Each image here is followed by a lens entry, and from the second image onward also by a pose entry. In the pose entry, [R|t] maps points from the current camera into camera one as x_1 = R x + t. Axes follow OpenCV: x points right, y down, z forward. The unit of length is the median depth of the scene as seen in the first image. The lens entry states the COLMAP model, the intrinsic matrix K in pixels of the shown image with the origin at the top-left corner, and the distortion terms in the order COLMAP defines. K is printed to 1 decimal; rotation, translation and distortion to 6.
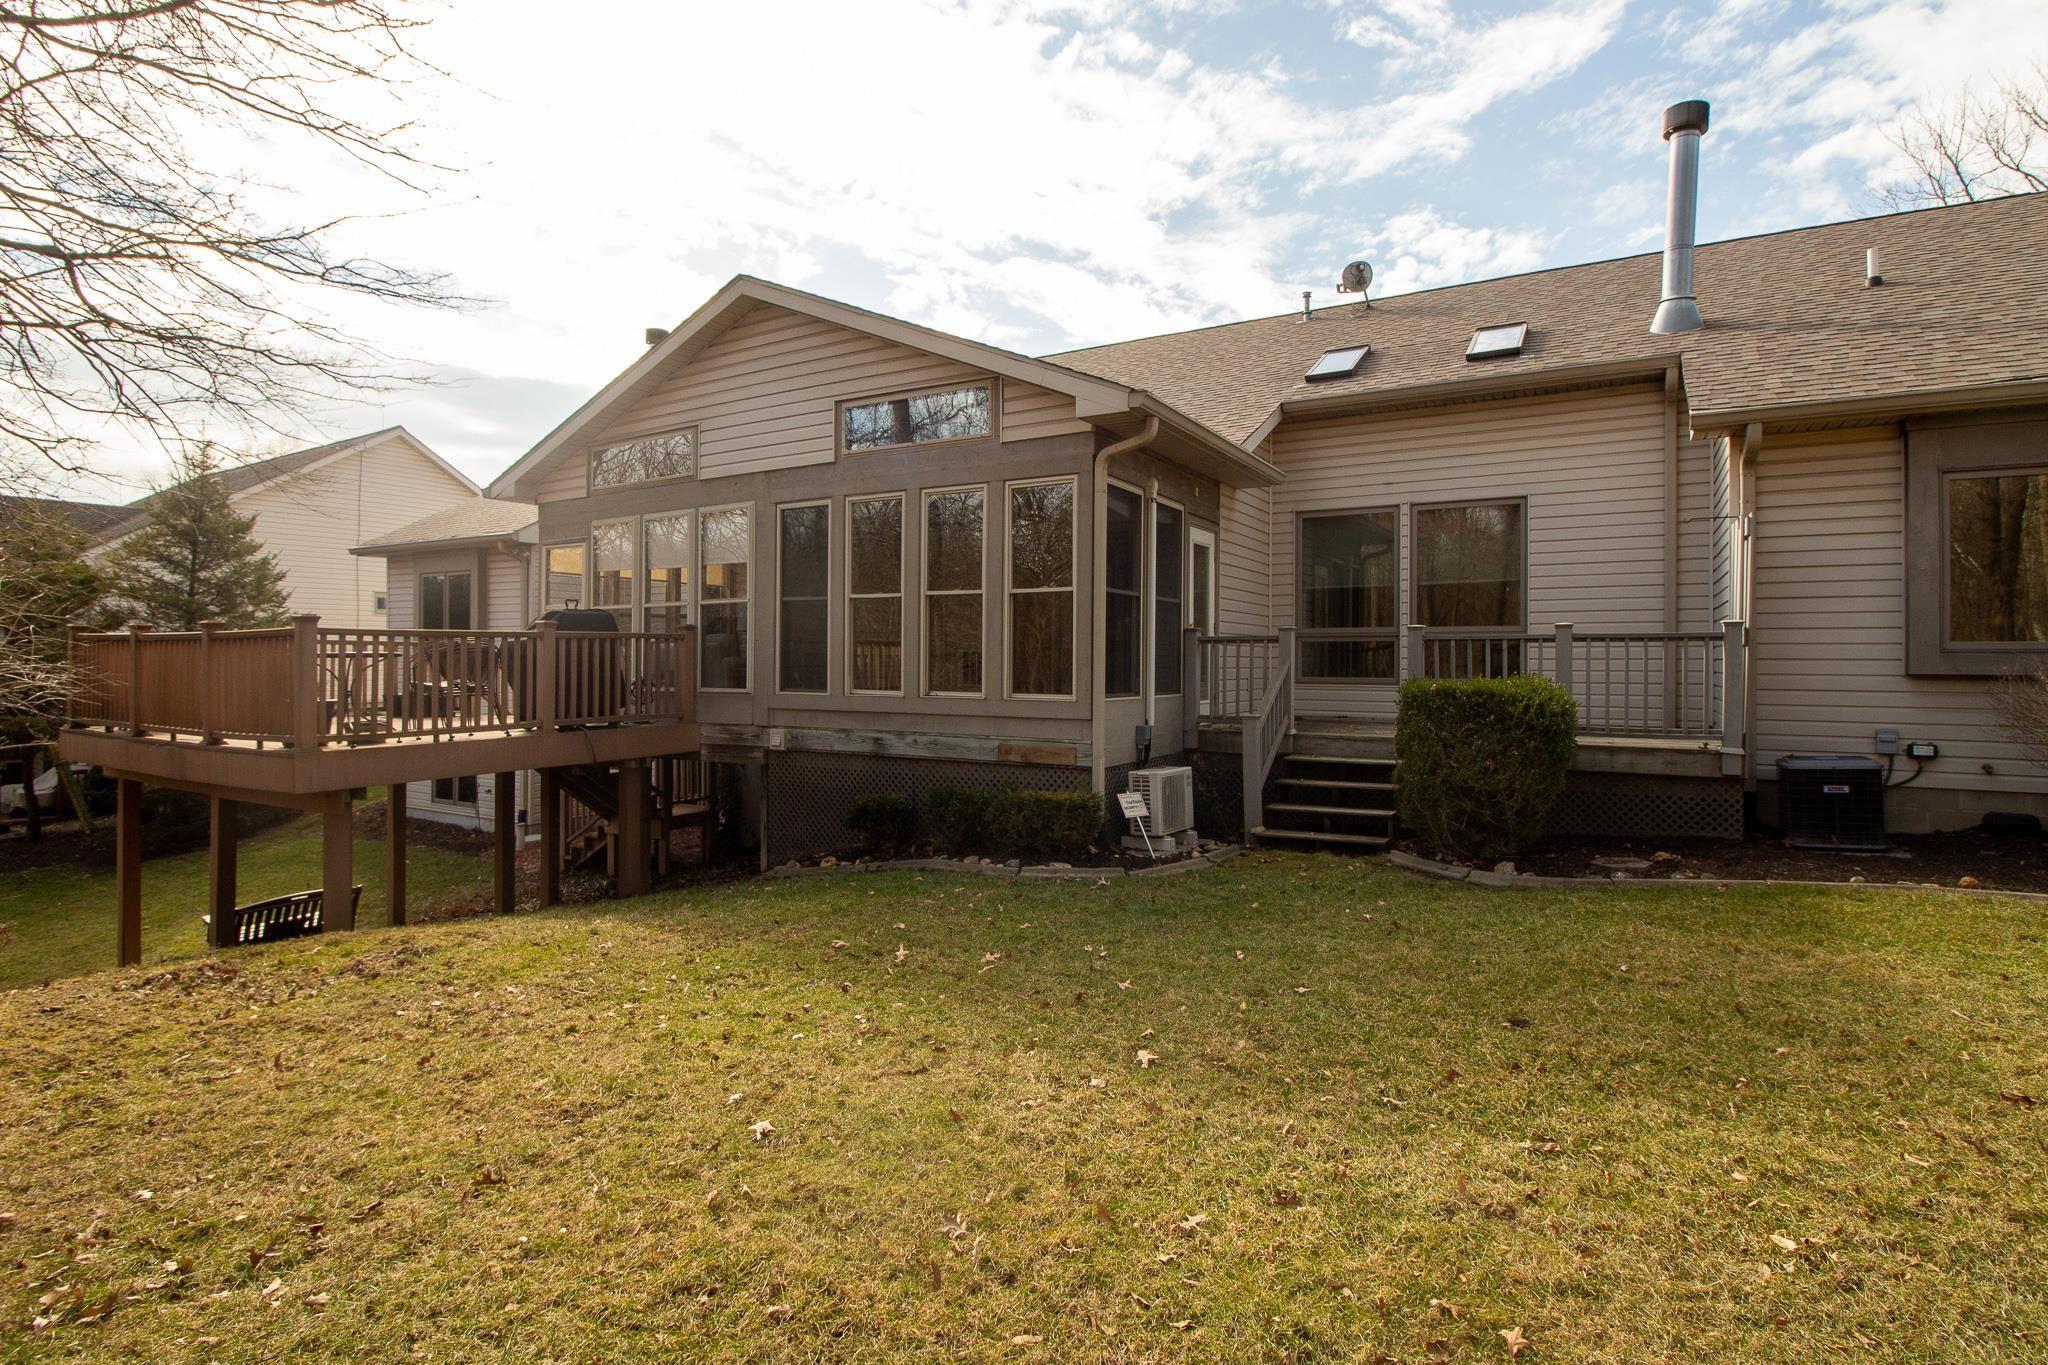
lens RADIAL K [[1078.2, 0, 1027.8], [0, 1078.2, 663.7], [0, 0, 1]] dist [0.004206, -0.010603]
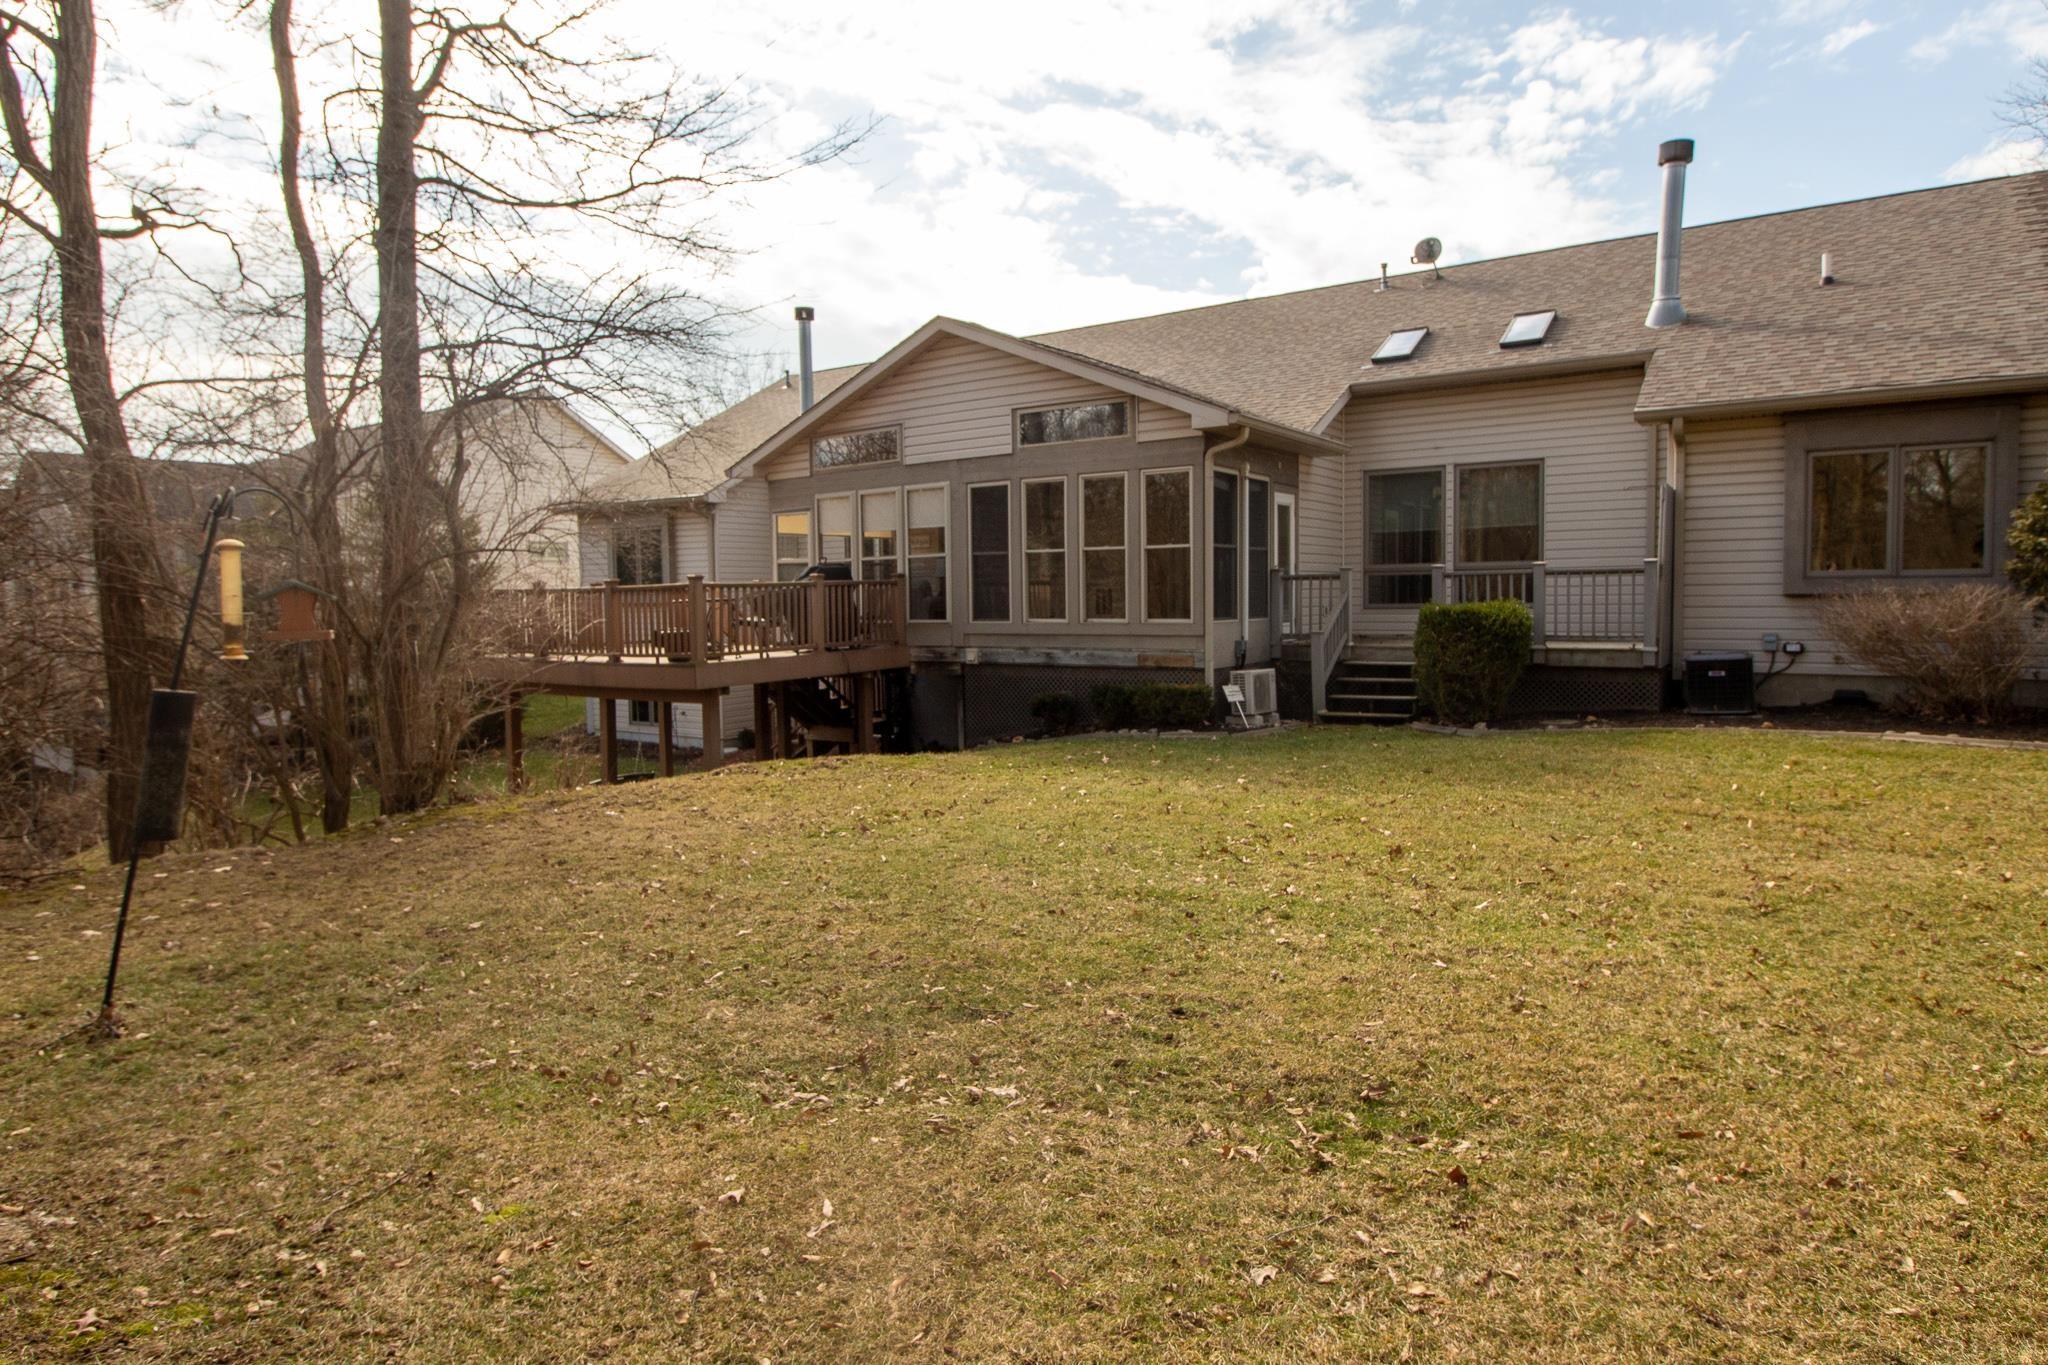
lens RADIAL K [[1168.4, 0, 1024.8], [0, 1168.4, 663.9], [0, 0, 1]] dist [-0.003329, -0.000088]
pose [[0.996976, -0.013825, -0.076469, -0.053544], [0.018162, 0.998248, 0.056313, -0.002636], [0.075556, -0.057531, 0.995481, -0.506775]]
